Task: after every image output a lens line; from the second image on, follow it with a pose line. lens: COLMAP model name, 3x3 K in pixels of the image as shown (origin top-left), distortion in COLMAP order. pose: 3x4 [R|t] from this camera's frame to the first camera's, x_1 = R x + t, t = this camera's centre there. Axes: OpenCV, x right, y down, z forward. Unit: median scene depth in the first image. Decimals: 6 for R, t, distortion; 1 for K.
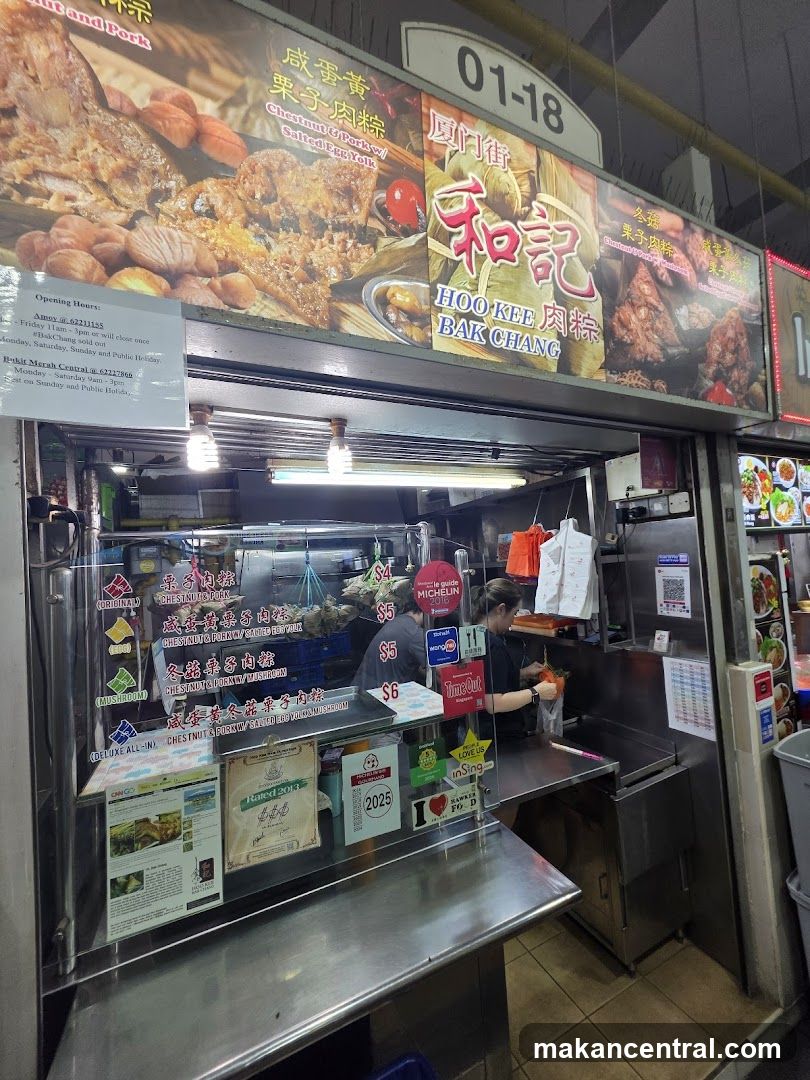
lens RADIAL K [[424.7, 0, 411.2], [0, 424.7, 547.5], [0, 0, 1]] dist [0.003317, -0.000414]
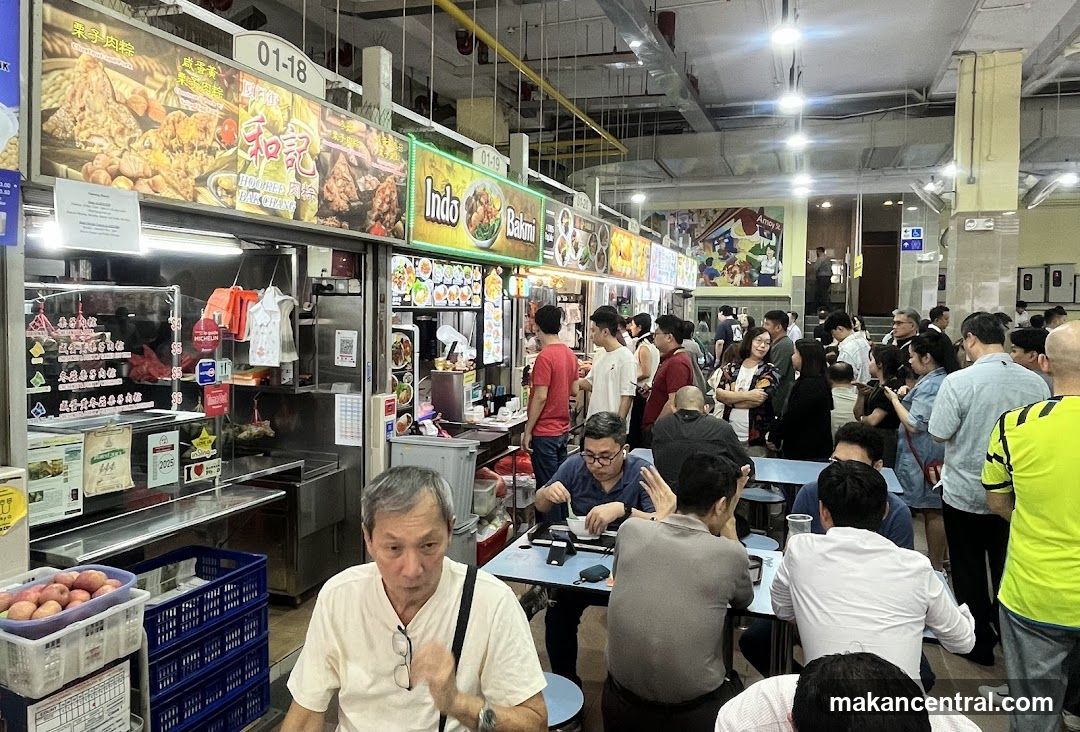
lens RADIAL K [[749.5, 0, 535.3], [0, 749.5, 345.9], [0, 0, 1]] dist [0.013008, -0.013654]
pose [[0.717995, 0.041193, 0.694829, -0.920147], [-0.094108, 0.994826, 0.038267, -0.079914], [-0.689657, -0.092865, 0.718157, -1.696546]]
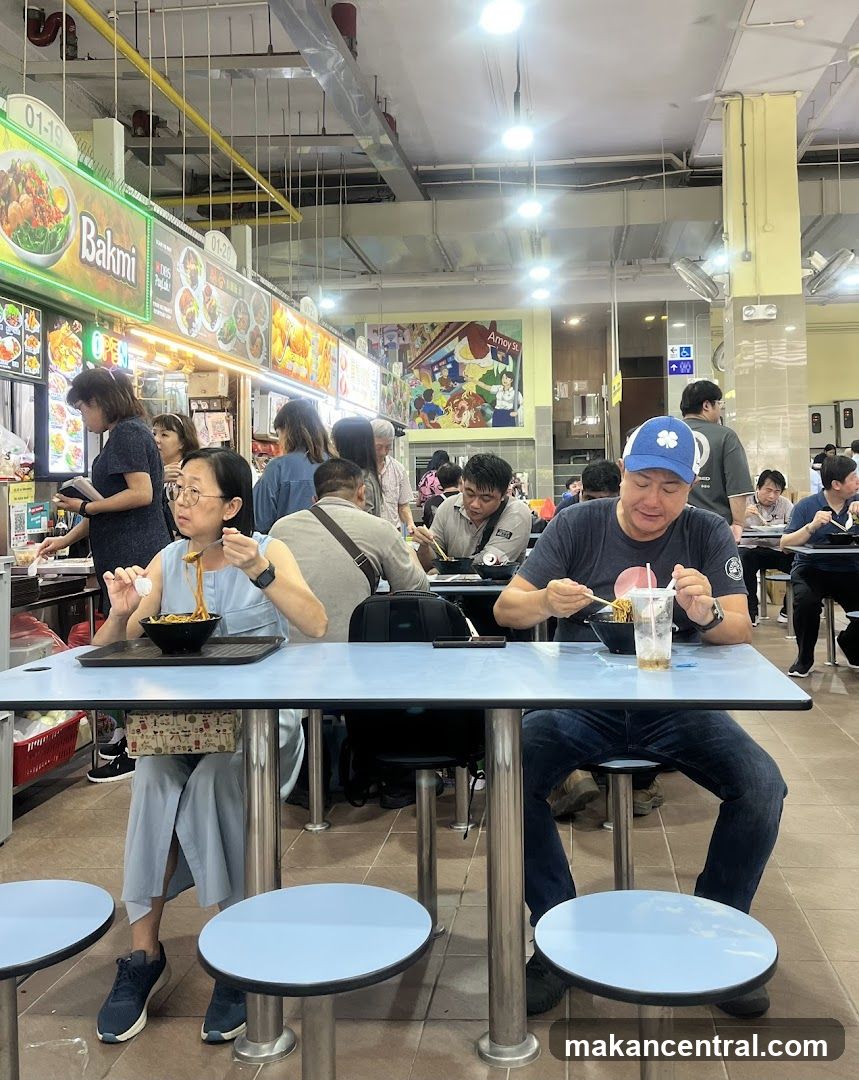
lens RADIAL K [[1016.1, 0, 445.4], [0, 1016.1, 464.4], [0, 0, 1]] dist [0.014491, 0.000000]
pose [[0.541402, 0.086261, 0.836327, -0.323987], [-0.062664, 0.996096, -0.062174, 0.363701], [-0.838426, -0.018747, 0.544694, -1.510465]]
